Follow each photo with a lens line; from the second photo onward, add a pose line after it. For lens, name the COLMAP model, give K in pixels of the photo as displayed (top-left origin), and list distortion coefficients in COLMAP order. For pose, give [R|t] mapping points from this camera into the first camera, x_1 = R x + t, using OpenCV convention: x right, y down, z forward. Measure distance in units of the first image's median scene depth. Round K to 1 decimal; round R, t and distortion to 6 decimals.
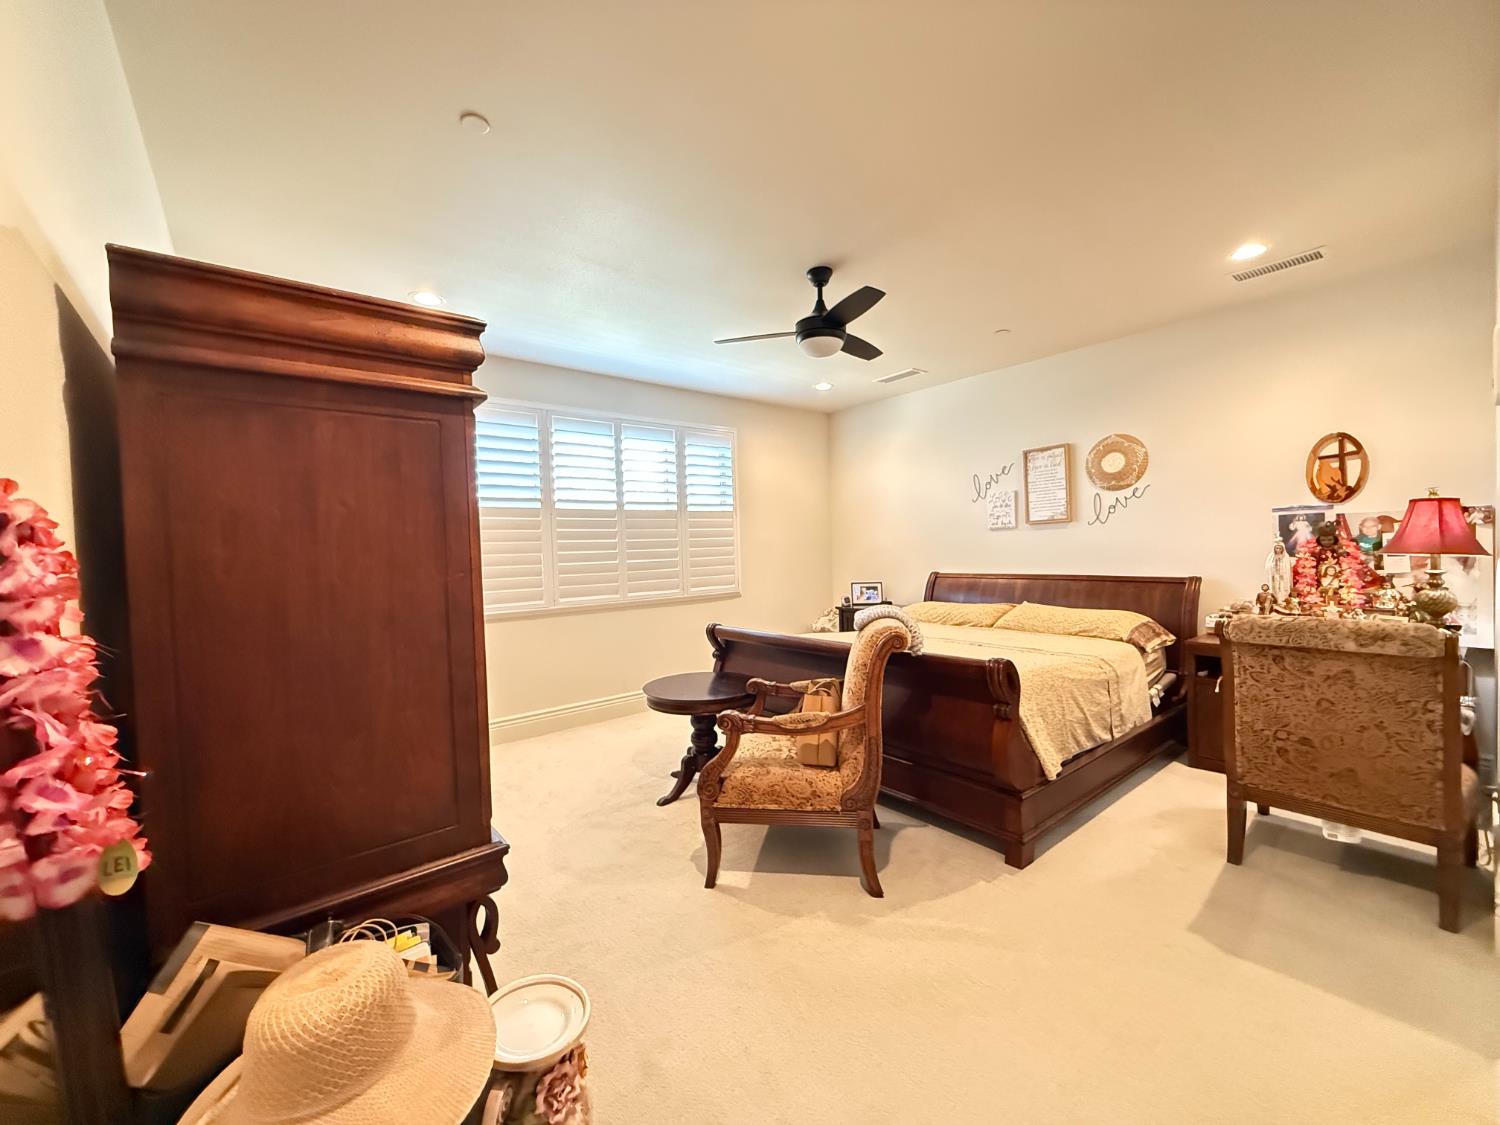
lens RADIAL K [[594.4, 0, 746.5], [0, 594.4, 563.5], [0, 0, 1]] dist [0.001509, 0.000088]
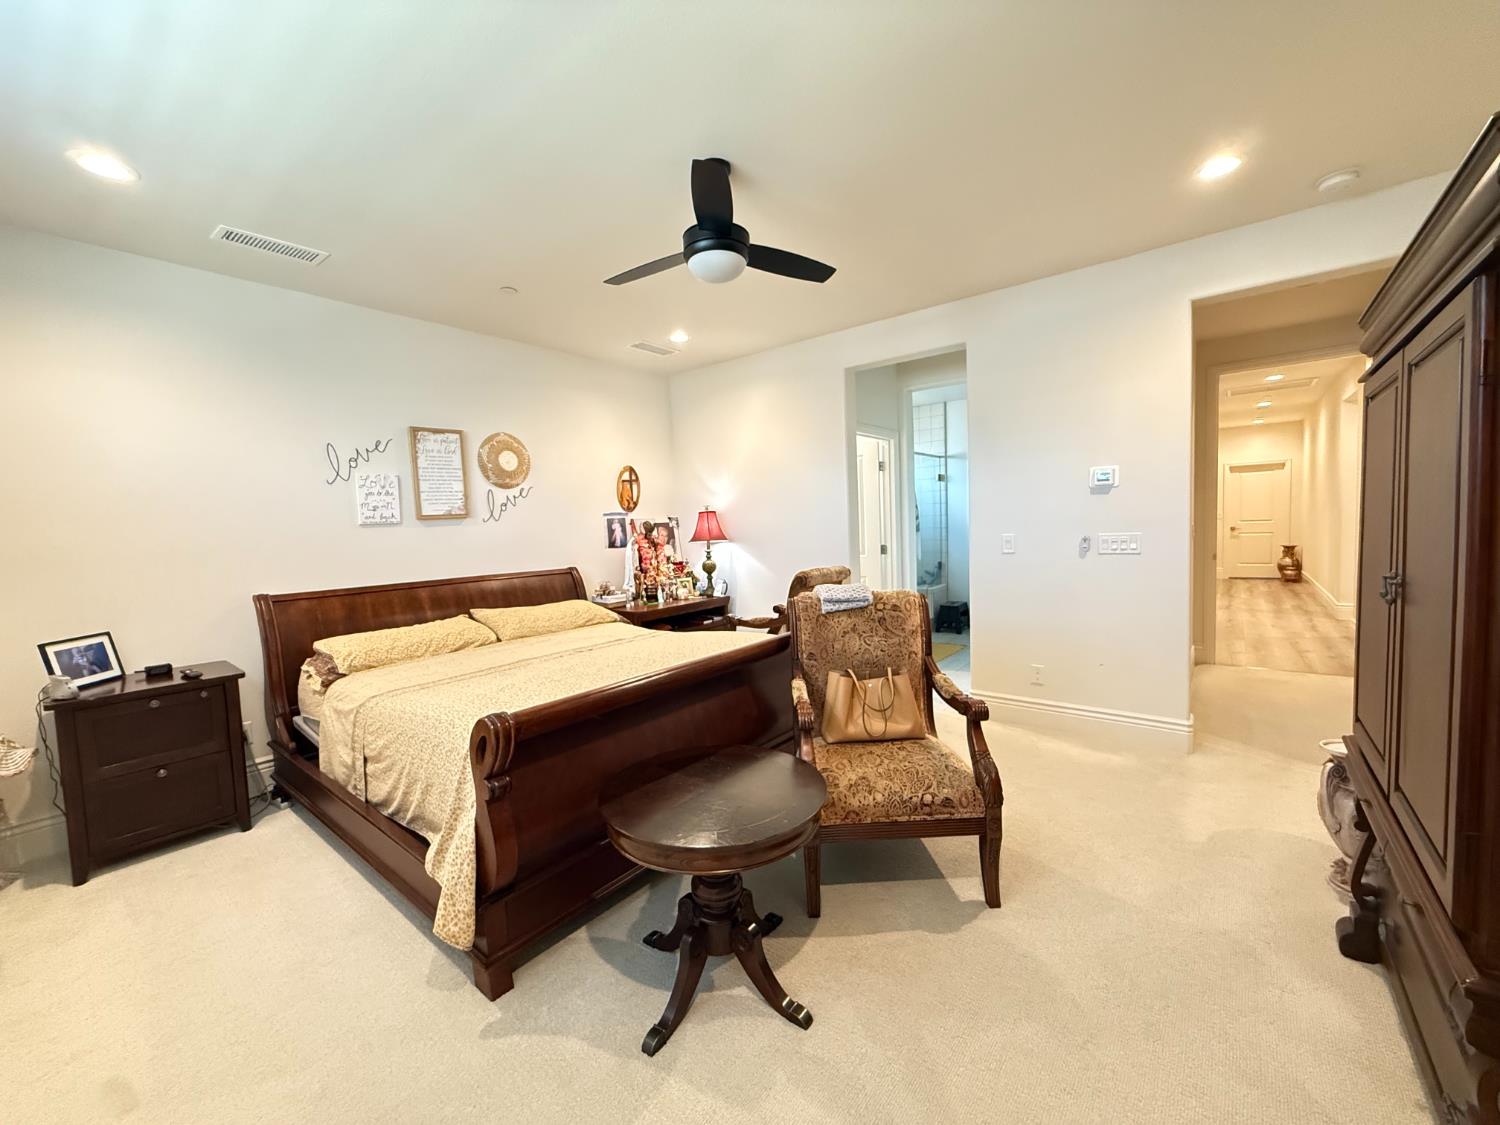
lens RADIAL K [[594.4, 0, 745.1], [0, 594.4, 561.6], [0, 0, 1]] dist [0.001509, 0.000088]
pose [[-0.193610, -0.023143, 0.980806, -0.451125], [0.069881, 0.996857, 0.037316, -0.008846], [-0.978587, 0.075764, -0.191384, 0.810937]]
